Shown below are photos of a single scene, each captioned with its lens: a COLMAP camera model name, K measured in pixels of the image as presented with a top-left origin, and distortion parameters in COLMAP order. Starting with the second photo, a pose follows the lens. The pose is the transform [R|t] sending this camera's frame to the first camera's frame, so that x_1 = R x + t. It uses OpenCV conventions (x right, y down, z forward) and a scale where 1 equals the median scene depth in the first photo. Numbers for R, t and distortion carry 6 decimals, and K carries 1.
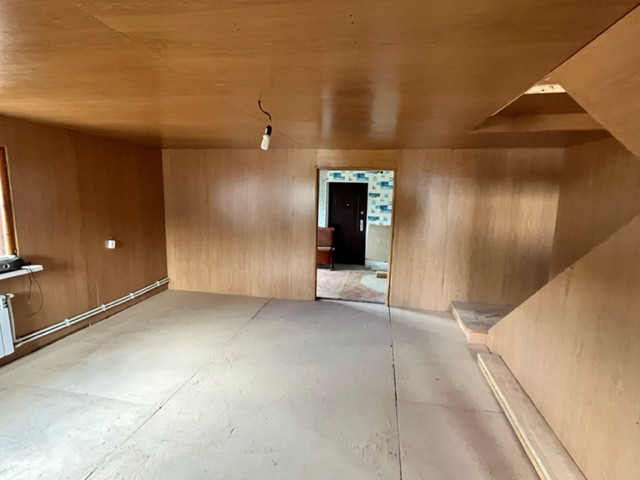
lens RADIAL K [[334.1, 0, 319.0], [0, 334.1, 241.9], [0, 0, 1]] dist [-0.007743, 0.000779]
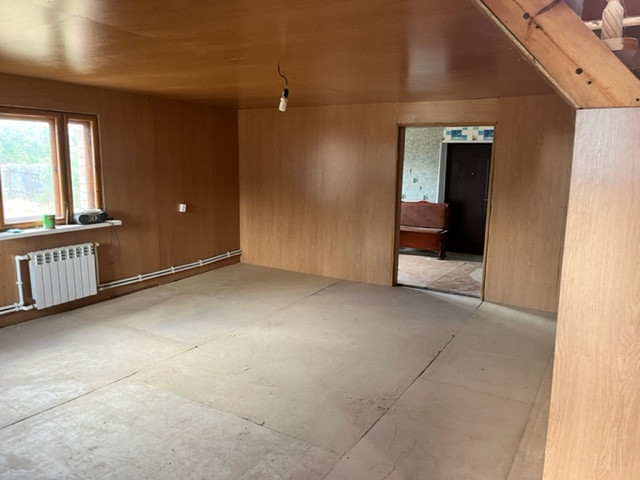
lens RADIAL K [[488.9, 0, 318.4], [0, 488.9, 237.7], [0, 0, 1]] dist [0.031779, -0.013046]
pose [[0.935974, 0.050335, -0.348451, 0.246013], [-0.048298, 0.998727, 0.014535, 0.049596], [0.348740, 0.003225, 0.937214, -0.211934]]
